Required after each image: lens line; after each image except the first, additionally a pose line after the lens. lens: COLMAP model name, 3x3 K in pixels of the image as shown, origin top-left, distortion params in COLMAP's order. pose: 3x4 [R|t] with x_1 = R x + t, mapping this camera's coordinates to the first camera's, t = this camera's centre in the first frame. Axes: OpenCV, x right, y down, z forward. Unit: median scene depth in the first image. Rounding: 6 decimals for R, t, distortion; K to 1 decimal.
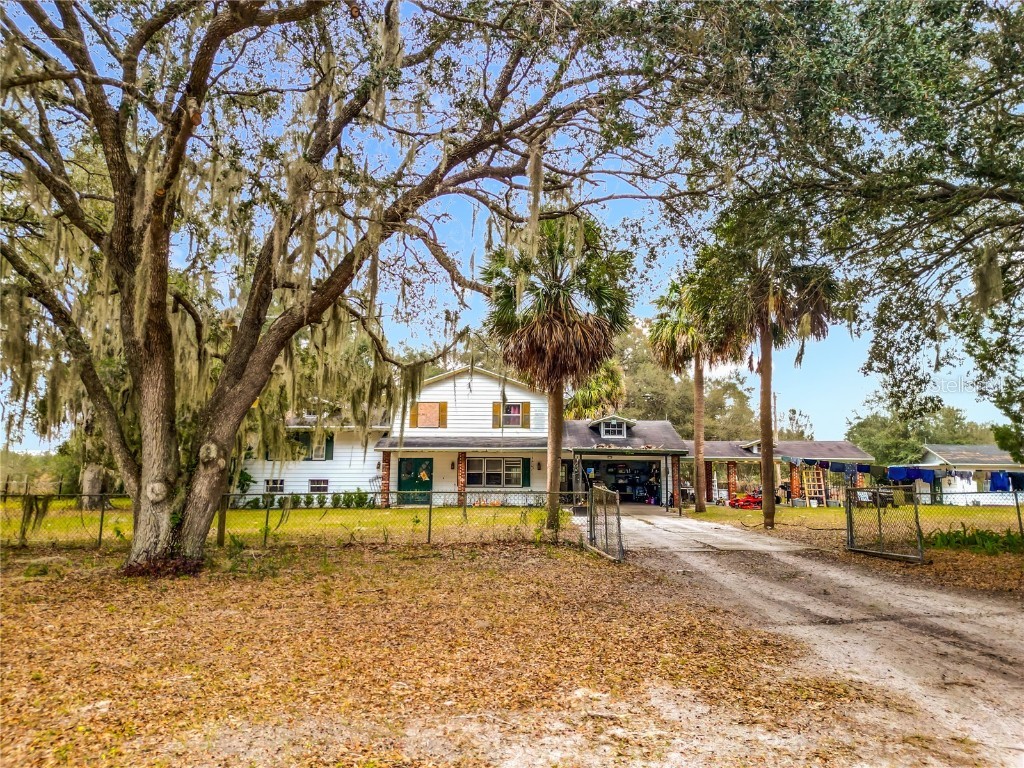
lens RADIAL K [[716.2, 0, 515.1], [0, 716.2, 380.1], [0, 0, 1]] dist [0.044203, -0.034891]
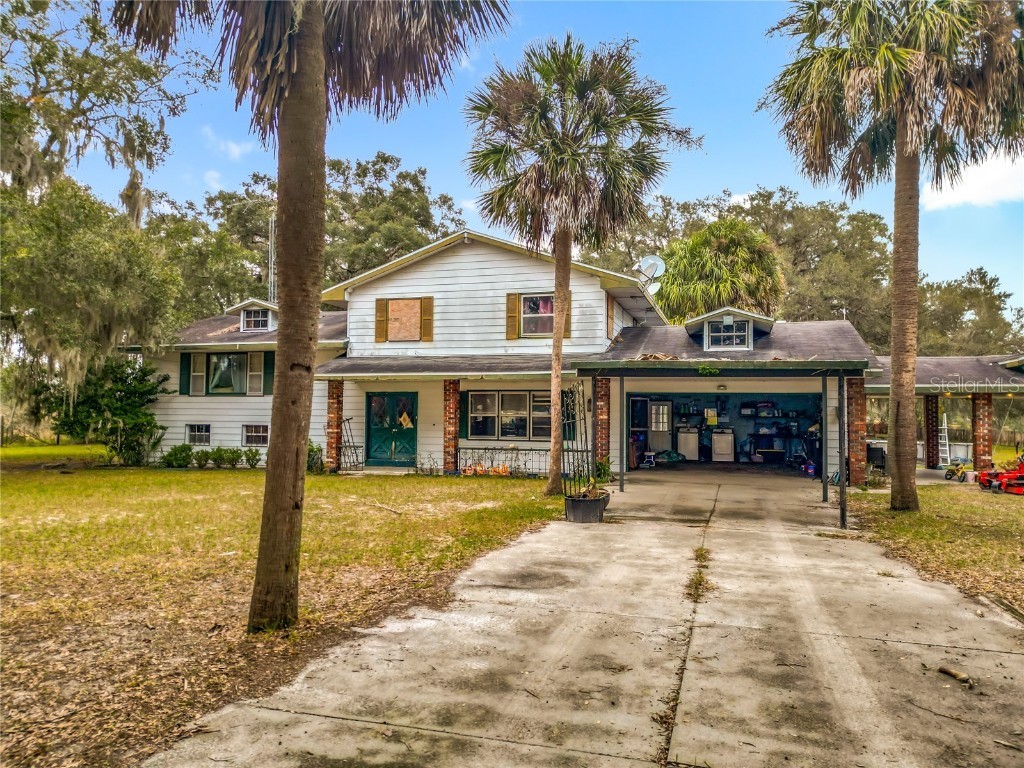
lens RADIAL K [[716.2, 0, 506.7], [0, 716.2, 390.9], [0, 0, 1]] dist [0.044203, -0.034891]
pose [[0.963184, -0.006856, -0.268757, 0.121560], [0.033269, 0.995030, 0.093849, 0.054231], [0.266778, -0.099335, 0.958625, 0.443811]]
